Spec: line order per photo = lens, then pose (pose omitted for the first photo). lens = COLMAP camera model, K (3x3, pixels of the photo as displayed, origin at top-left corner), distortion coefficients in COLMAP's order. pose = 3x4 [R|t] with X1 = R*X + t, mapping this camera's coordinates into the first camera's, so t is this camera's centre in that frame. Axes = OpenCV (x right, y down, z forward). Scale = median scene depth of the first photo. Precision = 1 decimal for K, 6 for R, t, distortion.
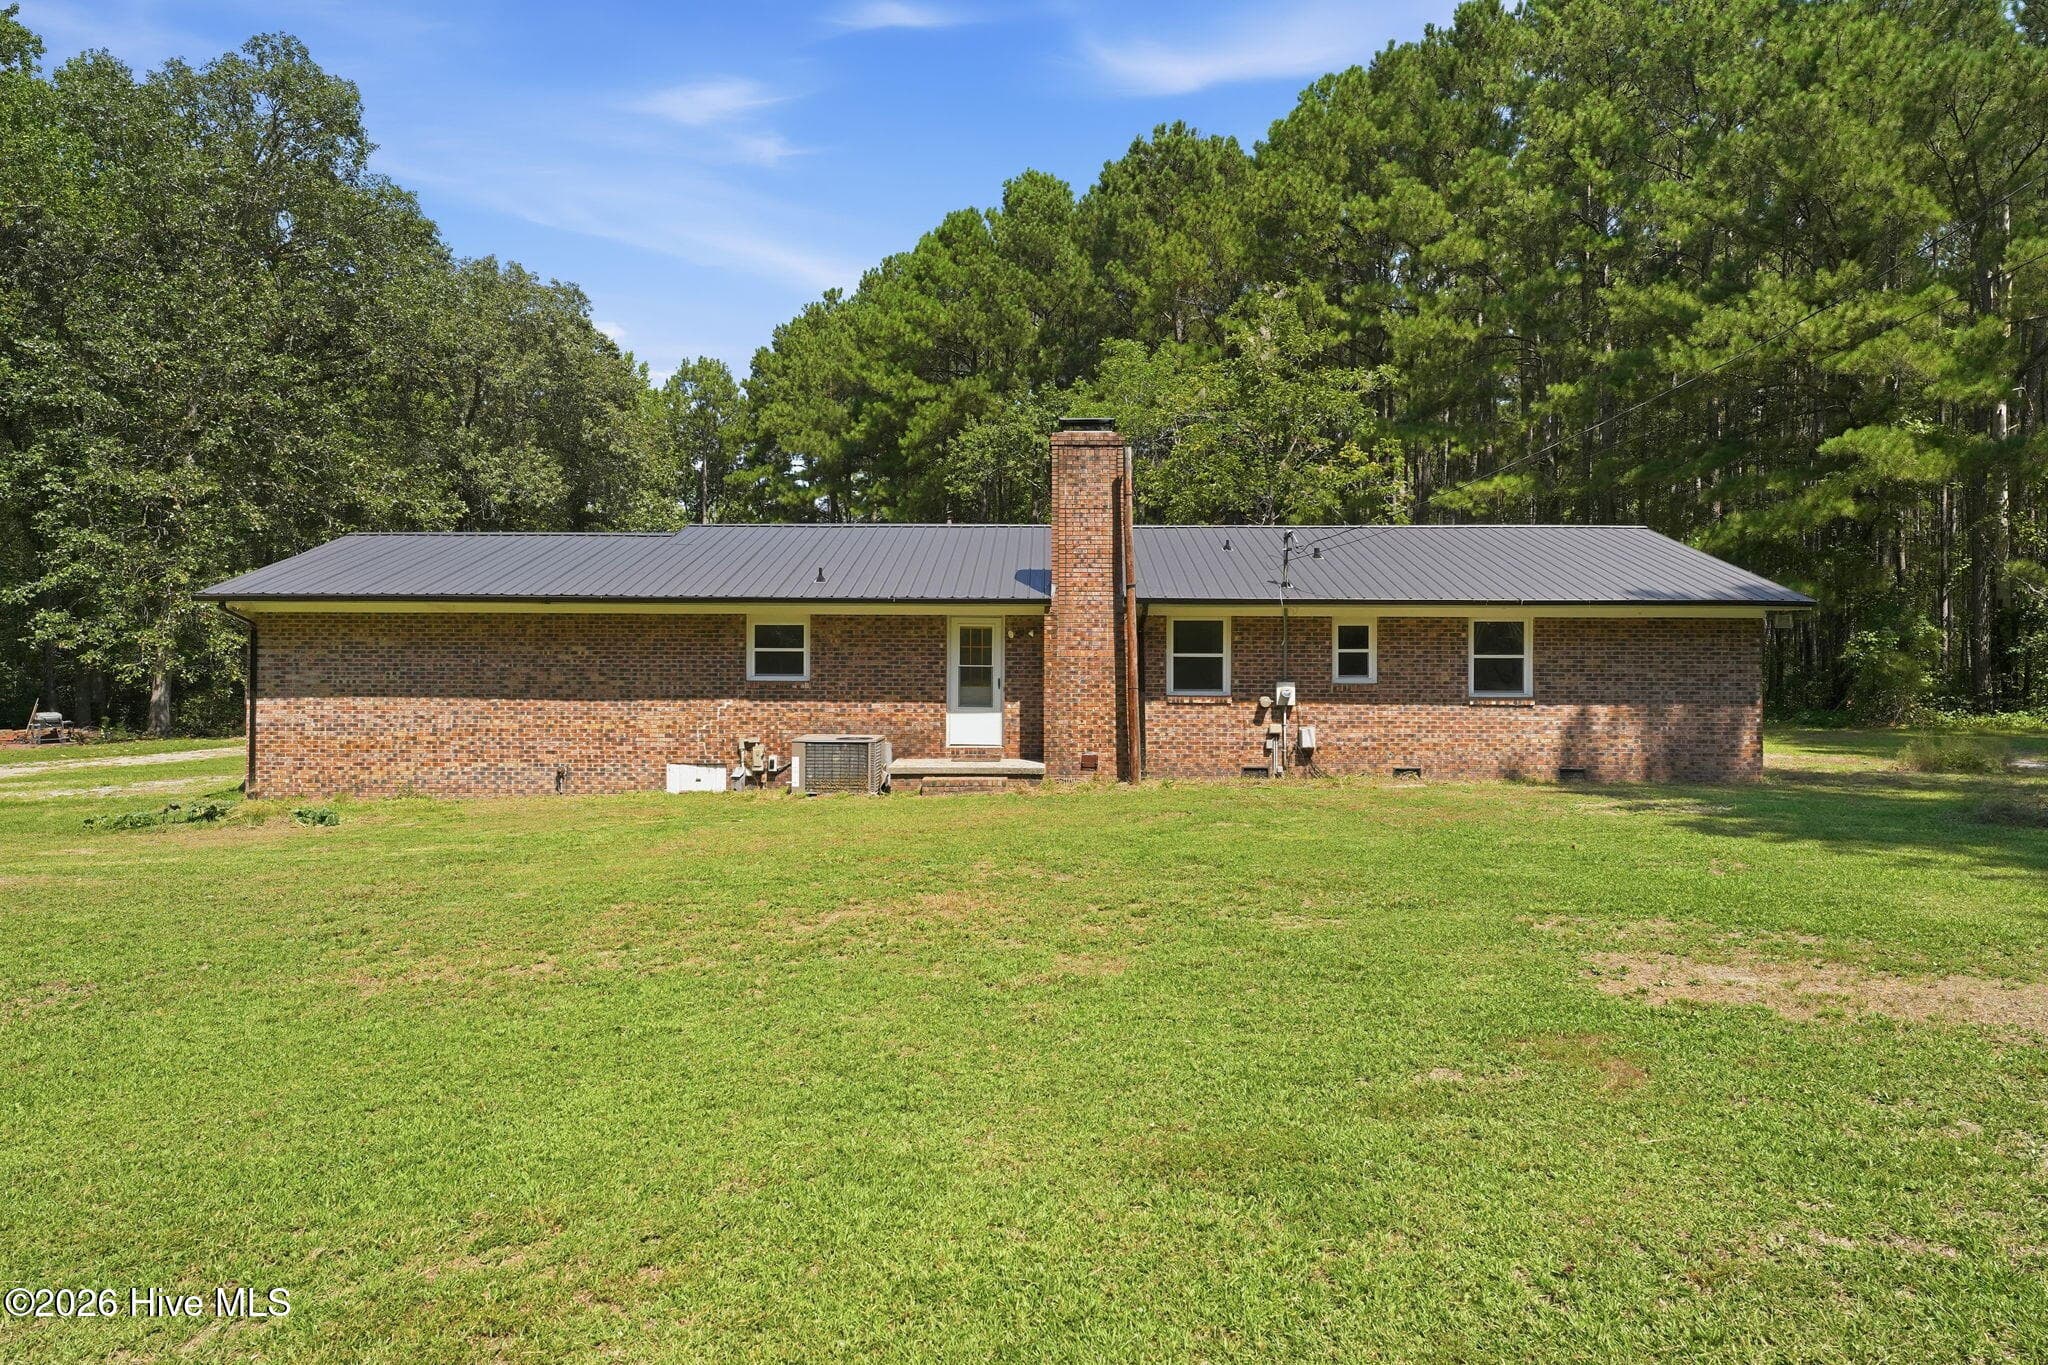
lens RADIAL K [[1143.7, 0, 1030.9], [0, 1143.7, 656.2], [0, 0, 1]] dist [0.006876, -0.002716]
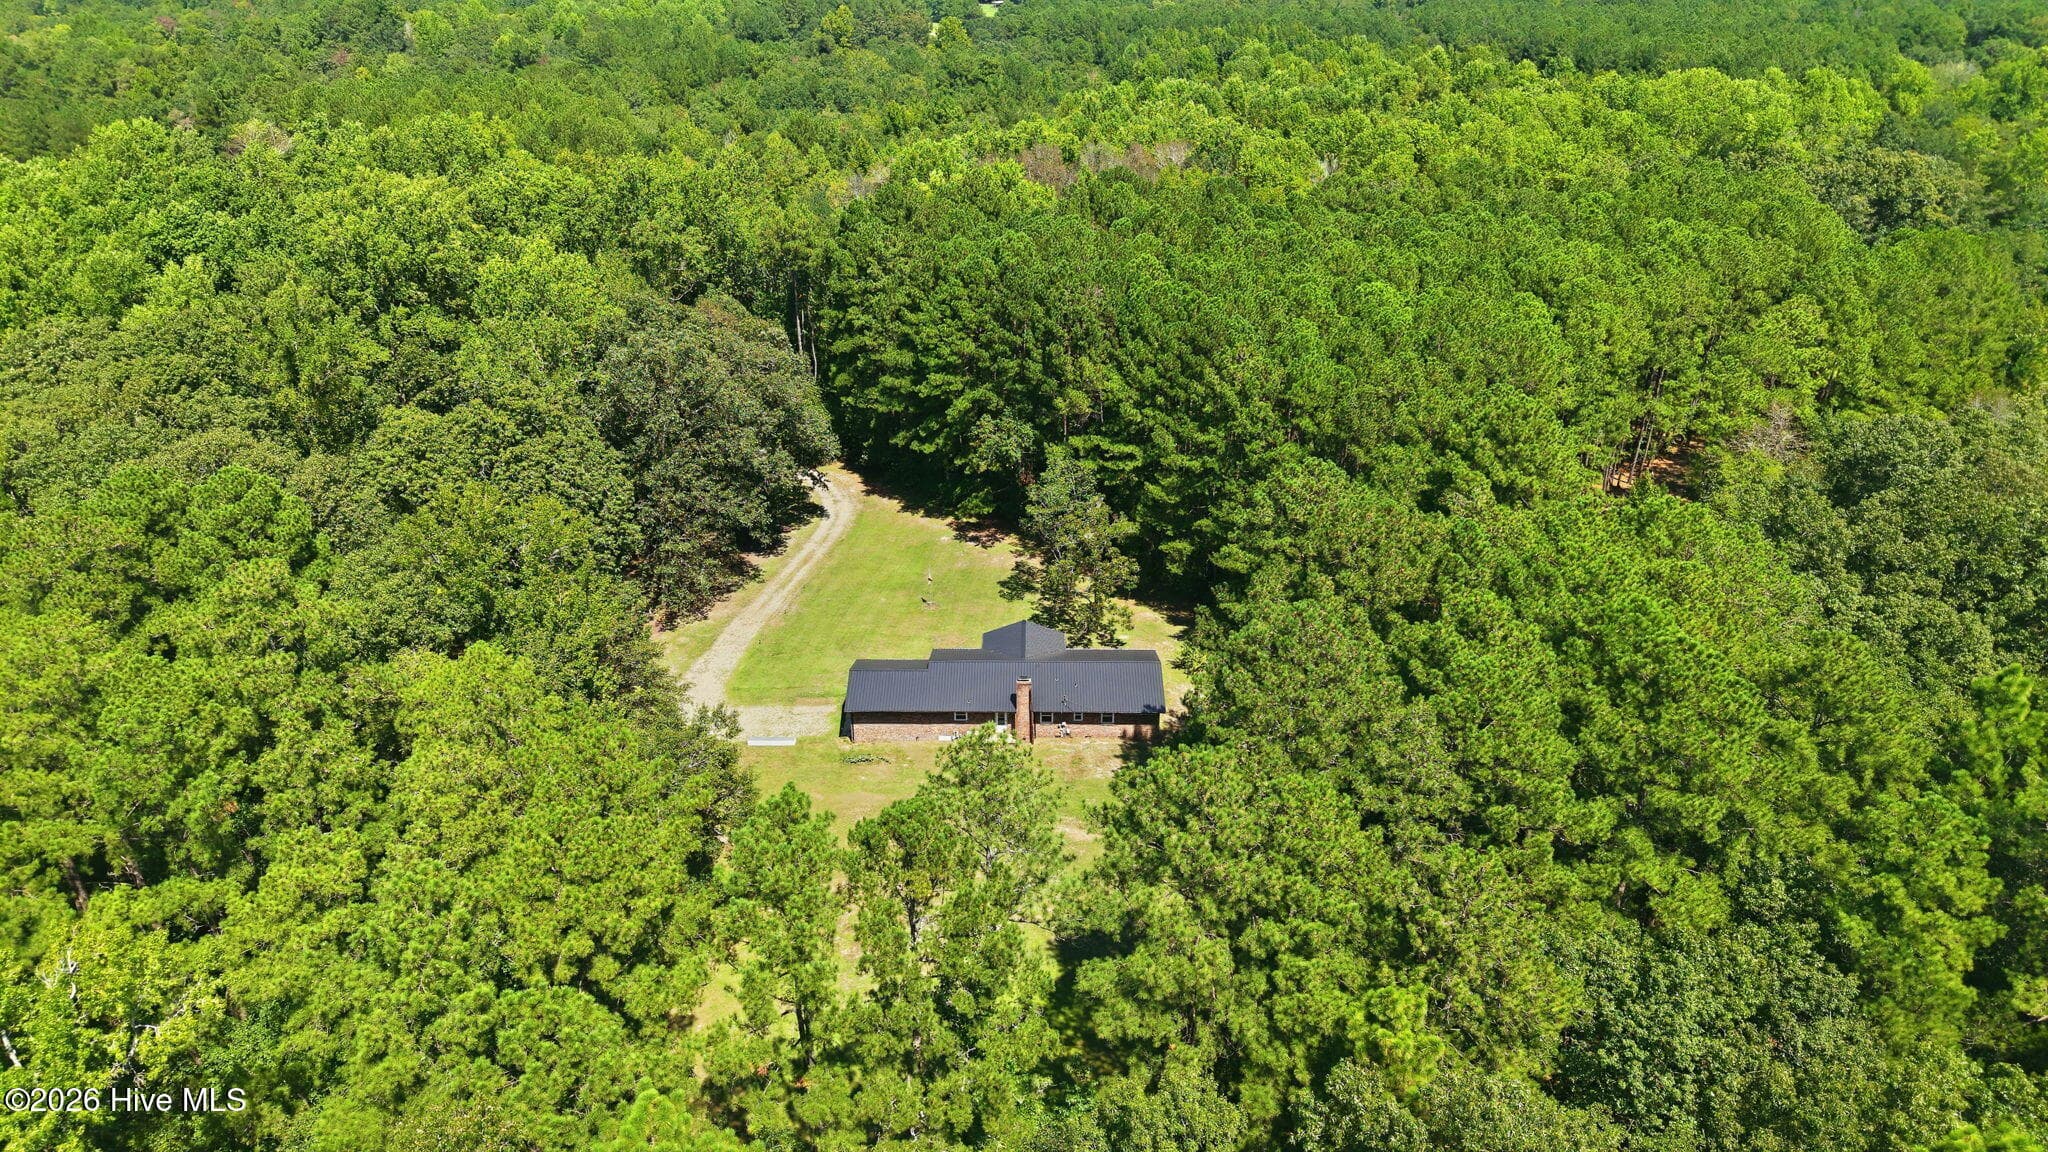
lens RADIAL K [[1342.3, 0, 1024.0], [0, 1342.3, 576.0], [0, 0, 1]] dist [0.010025, -0.003523]
pose [[0.999970, -0.006962, 0.003497, 0.033094], [0.004778, 0.902551, 0.430556, -3.030683], [-0.006154, -0.430527, 0.902557, -3.949795]]
